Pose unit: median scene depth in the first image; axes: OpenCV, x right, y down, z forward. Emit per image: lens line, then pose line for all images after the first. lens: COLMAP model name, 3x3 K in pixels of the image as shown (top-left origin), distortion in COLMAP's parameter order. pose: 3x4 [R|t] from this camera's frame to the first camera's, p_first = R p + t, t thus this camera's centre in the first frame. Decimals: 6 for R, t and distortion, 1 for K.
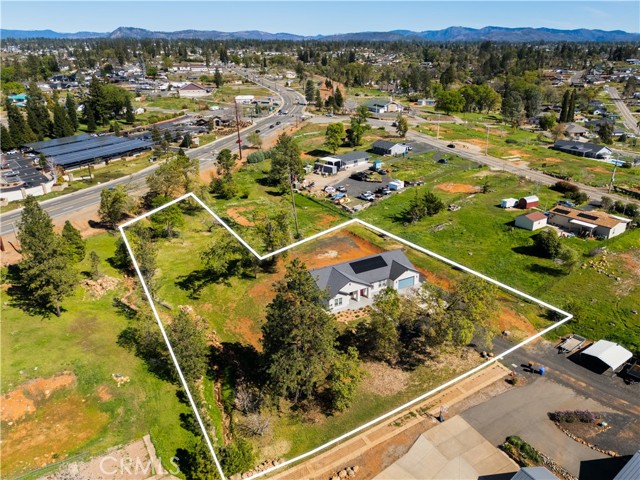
lens RADIAL K [[478.3, 0, 320.0], [0, 478.3, 240.0], [0, 0, 1]] dist [0.072188, -0.073061]
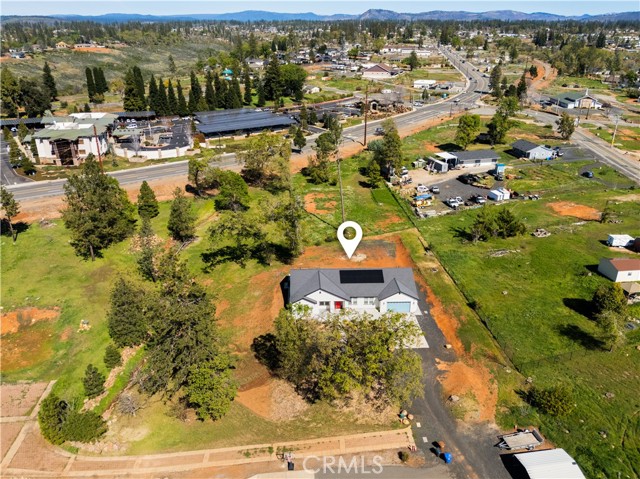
lens RADIAL K [[478.3, 0, 320.0], [0, 478.3, 239.5], [0, 0, 1]] dist [0.072188, -0.073061]
pose [[0.893928, 0.190045, -0.405927, 0.212327], [-0.177082, 0.981728, 0.069652, -0.036337], [0.411747, 0.009619, 0.911248, 0.085639]]
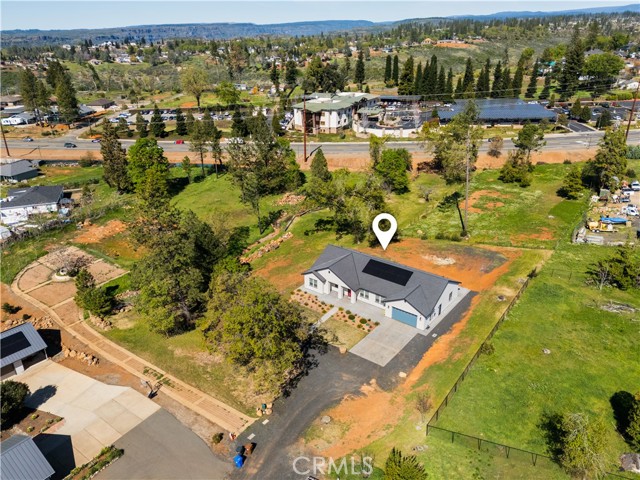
lens RADIAL K [[478.3, 0, 320.0], [0, 478.3, 240.0], [0, 0, 1]] dist [0.072188, -0.073061]
pose [[0.381929, 0.369678, -0.847035, 0.385261], [-0.330745, 0.910487, 0.248237, -0.083591], [0.862982, 0.185344, 0.470010, 0.296927]]
